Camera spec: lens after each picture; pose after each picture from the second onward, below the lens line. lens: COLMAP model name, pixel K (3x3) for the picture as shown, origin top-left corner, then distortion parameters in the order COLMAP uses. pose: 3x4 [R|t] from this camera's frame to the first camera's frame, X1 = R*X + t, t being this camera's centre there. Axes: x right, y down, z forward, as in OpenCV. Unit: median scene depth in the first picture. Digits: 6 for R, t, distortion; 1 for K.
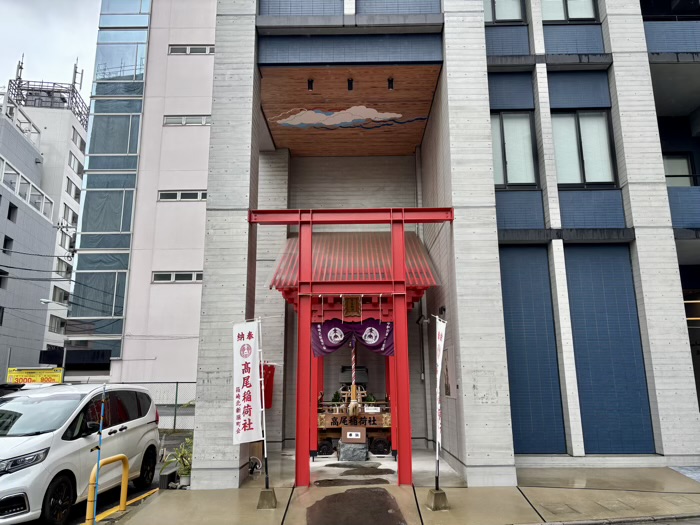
lens RADIAL K [[525.5, 0, 350.0], [0, 525.5, 262.5], [0, 0, 1]] dist [0.037964, -0.004768]
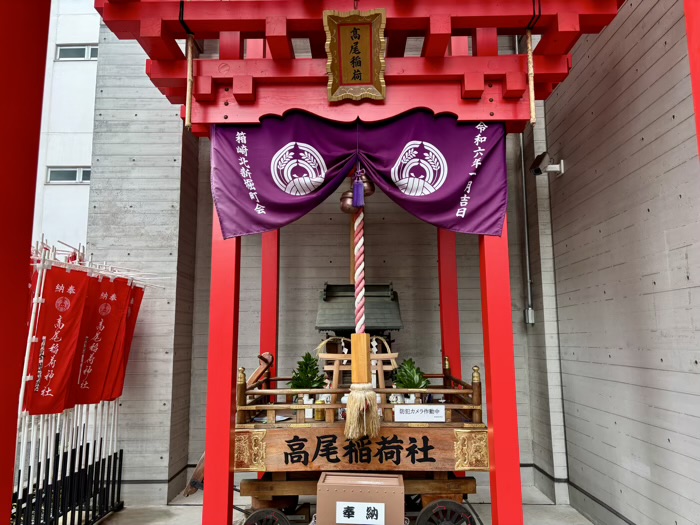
lens RADIAL K [[525.5, 0, 350.0], [0, 525.5, 262.5], [0, 0, 1]] dist [0.037964, -0.004768]
pose [[0.999996, 0.002710, 0.001081, 0.001044], [-0.002792, 0.996452, 0.084111, 0.168242], [-0.000849, -0.084114, 0.996456, 0.711912]]
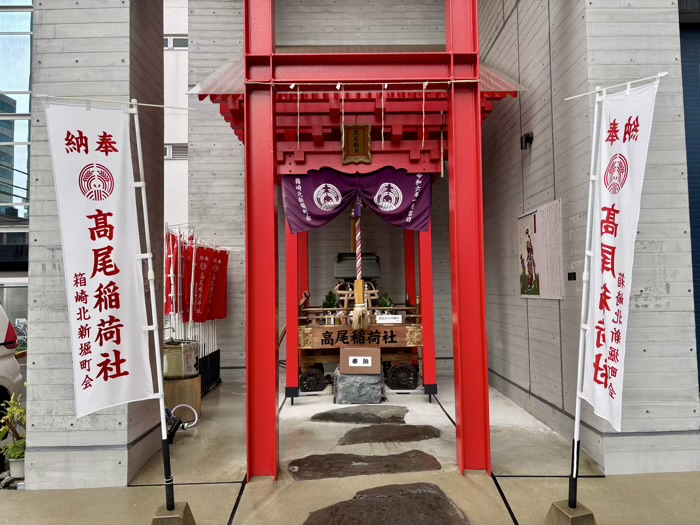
lens RADIAL K [[525.5, 0, 350.0], [0, 525.5, 262.5], [0, 0, 1]] dist [0.037964, -0.004768]
pose [[0.999796, -0.007590, 0.018717, -0.014126], [0.004230, 0.984838, 0.173428, 0.110655], [-0.019749, -0.173313, 0.984669, 0.420574]]
